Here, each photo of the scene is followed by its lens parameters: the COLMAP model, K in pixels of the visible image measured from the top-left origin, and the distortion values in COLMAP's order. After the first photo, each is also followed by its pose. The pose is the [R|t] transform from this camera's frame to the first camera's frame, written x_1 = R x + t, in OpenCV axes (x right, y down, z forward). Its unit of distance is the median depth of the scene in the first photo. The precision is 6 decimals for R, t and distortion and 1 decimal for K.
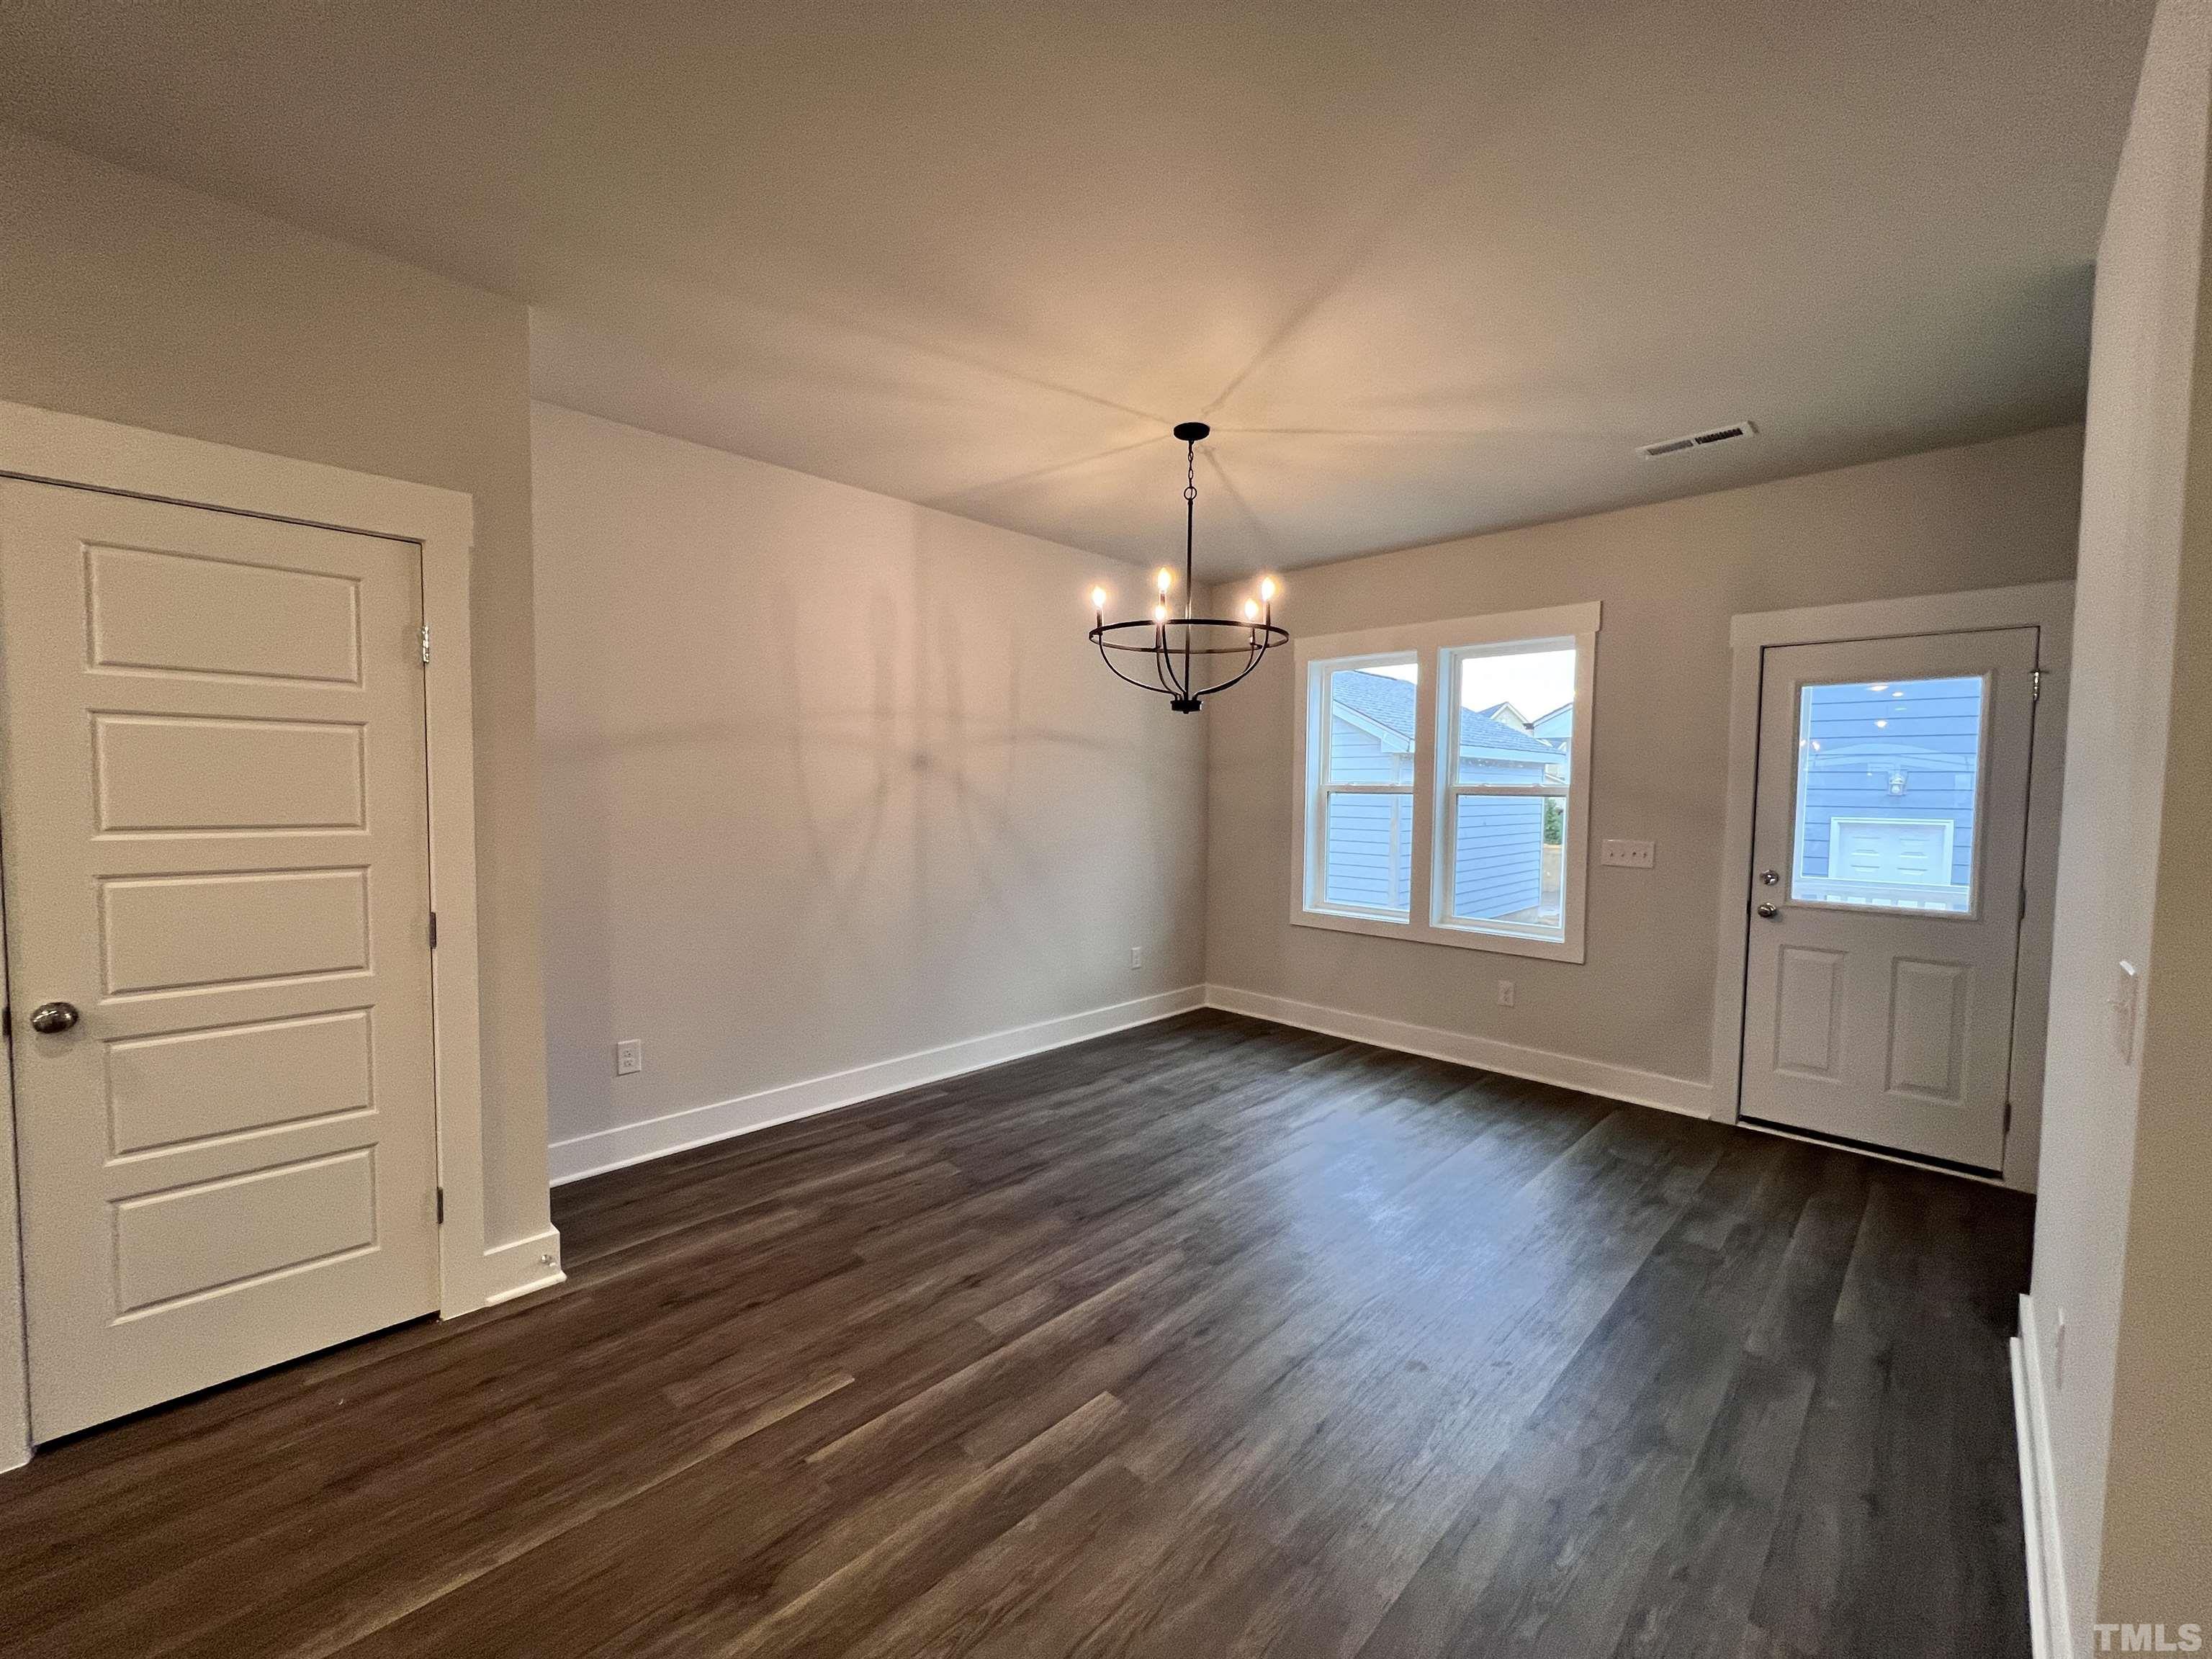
lens RADIAL K [[887.1, 0, 1105.0], [0, 887.1, 829.3], [0, 0, 1]] dist [-0.002619, 0.000261]
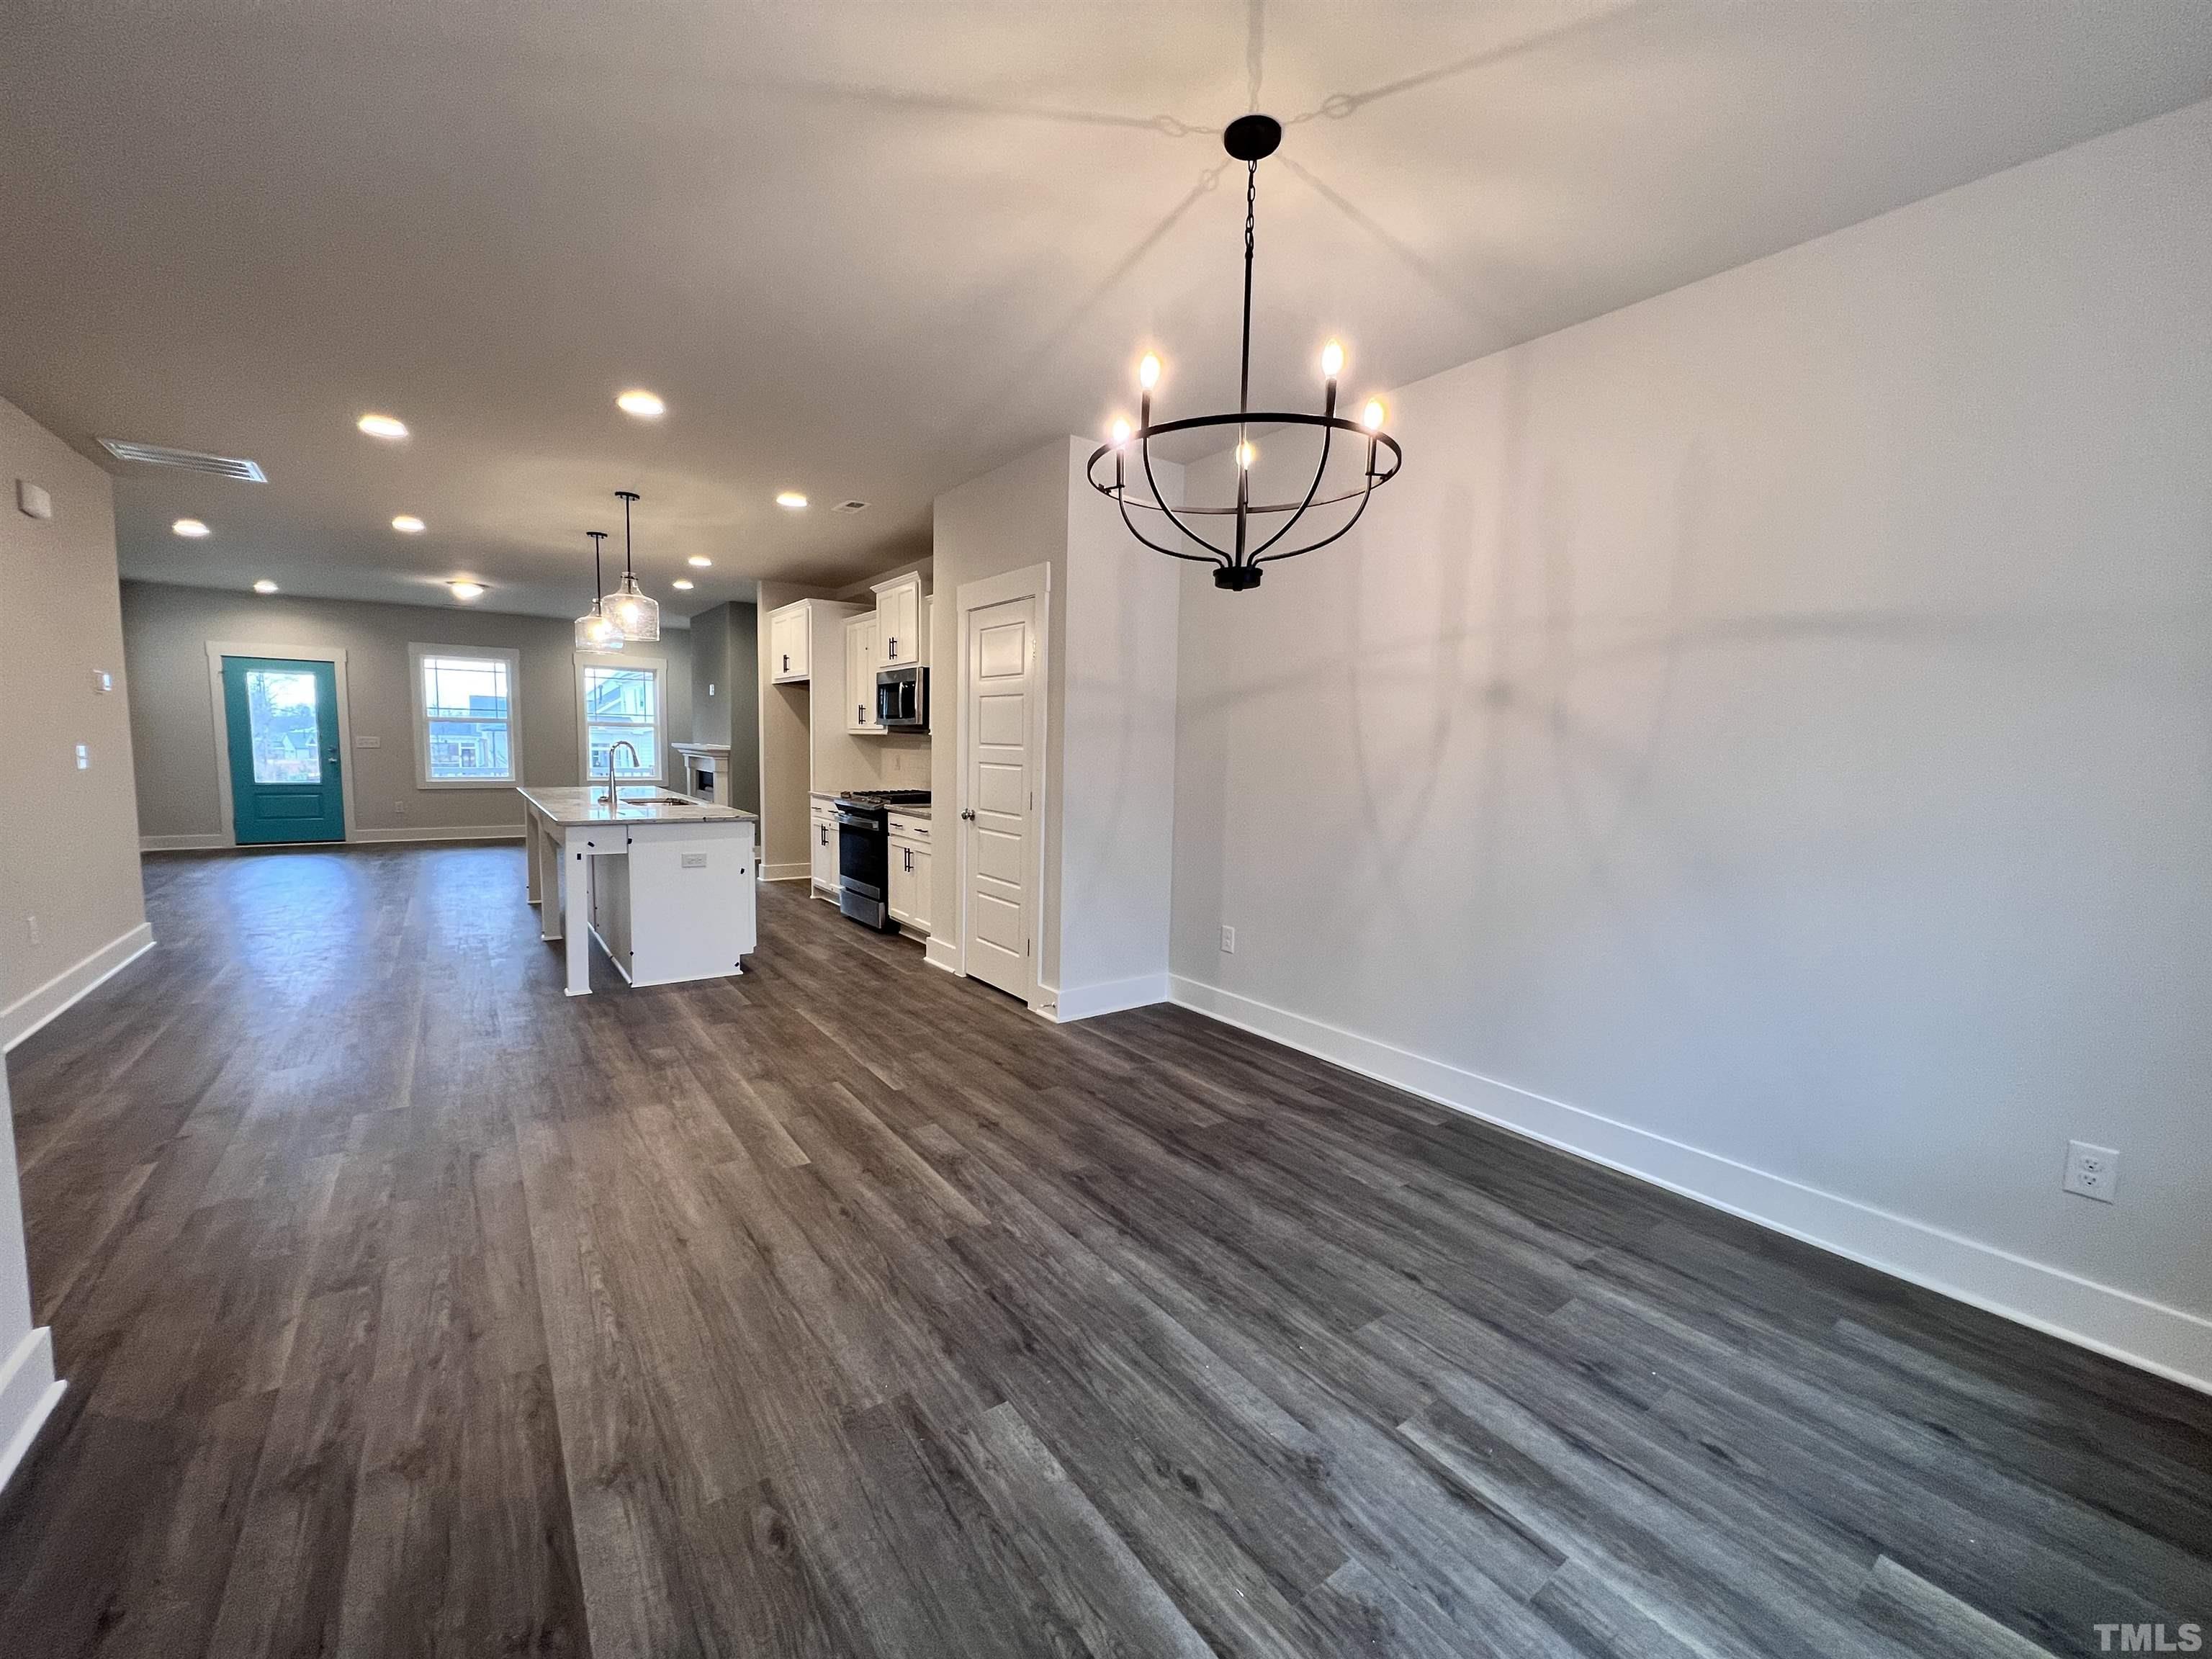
lens RADIAL K [[887.1, 0, 1103.3], [0, 887.1, 831.7], [0, 0, 1]] dist [-0.002619, 0.000261]
pose [[-0.161814, 0.081972, -0.983411, 0.756800], [-0.073044, 0.992815, 0.094775, -0.009097], [0.984114, 0.087168, -0.154664, 1.010300]]
